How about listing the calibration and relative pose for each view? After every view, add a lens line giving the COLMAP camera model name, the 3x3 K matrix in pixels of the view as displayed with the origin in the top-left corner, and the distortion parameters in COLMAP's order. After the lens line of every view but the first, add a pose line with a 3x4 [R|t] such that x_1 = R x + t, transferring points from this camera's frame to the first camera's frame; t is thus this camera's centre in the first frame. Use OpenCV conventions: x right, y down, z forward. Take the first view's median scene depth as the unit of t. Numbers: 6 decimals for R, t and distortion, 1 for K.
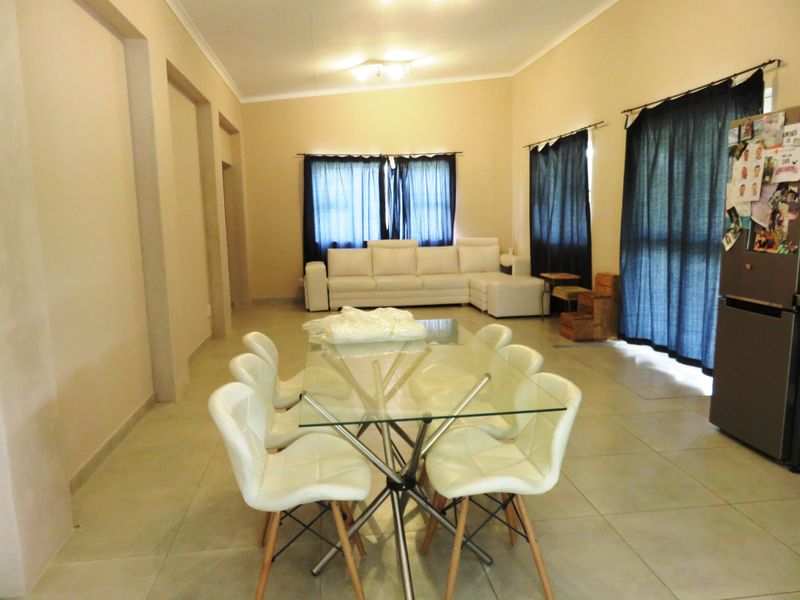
lens RADIAL K [[607.2, 0, 400.0], [0, 607.2, 300.0], [0, 0, 1]] dist [0.000232, -0.001528]
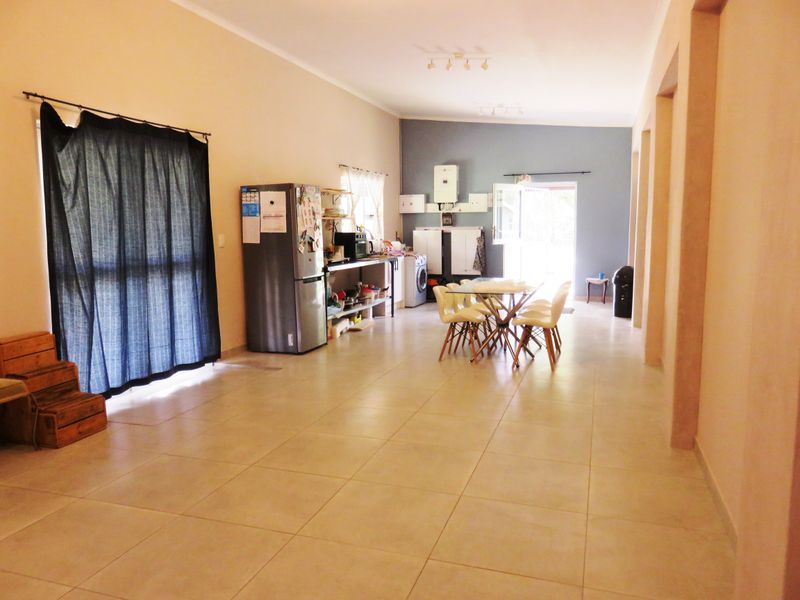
lens RADIAL K [[607.2, 0, 400.0], [0, 607.2, 300.0], [0, 0, 1]] dist [0.000232, -0.001528]
pose [[-0.902595, -0.024048, 0.429819, -0.237971], [0.088406, 0.966804, 0.239739, -0.164242], [-0.421316, 0.254386, -0.870506, 1.144553]]
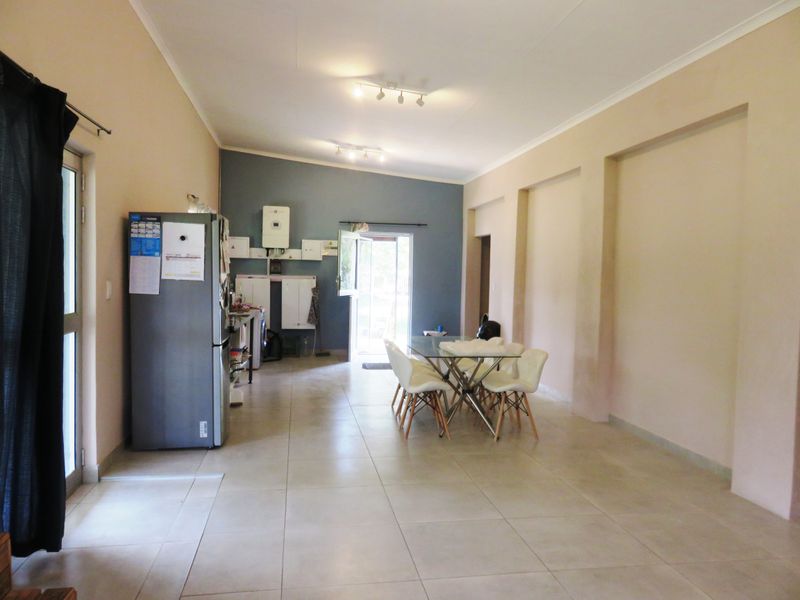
lens RADIAL K [[607.2, 0, 400.0], [0, 607.2, 300.0], [0, 0, 1]] dist [0.000232, -0.001528]
pose [[-0.998850, -0.000097, -0.047945, 0.096898], [-0.008893, 0.983020, 0.183285, -0.160854], [0.047113, 0.183501, -0.981890, 1.066914]]
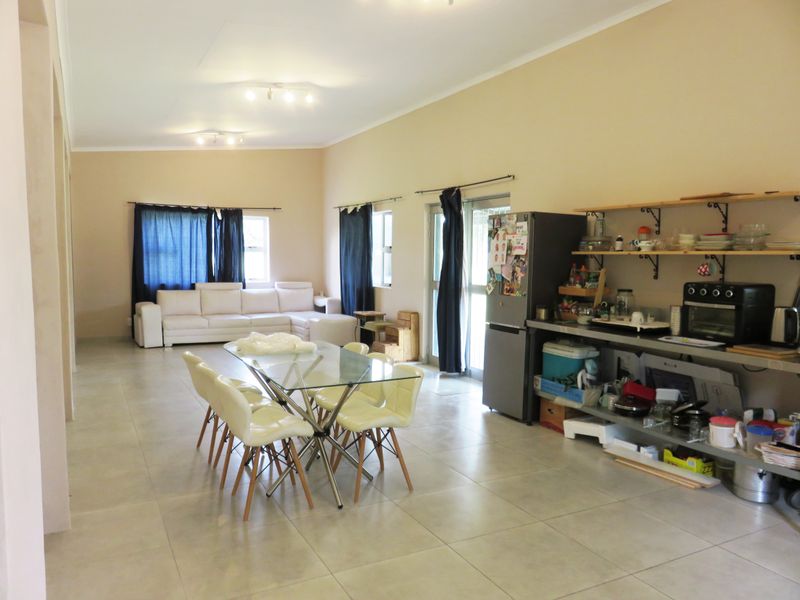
lens RADIAL K [[607.2, 0, 400.0], [0, 607.2, 300.0], [0, 0, 1]] dist [0.000232, -0.001528]
pose [[0.936187, 0.003178, 0.351487, -0.112928], [0.021144, 0.997639, -0.065336, 0.015485], [-0.350865, 0.068598, 0.933910, -0.191289]]
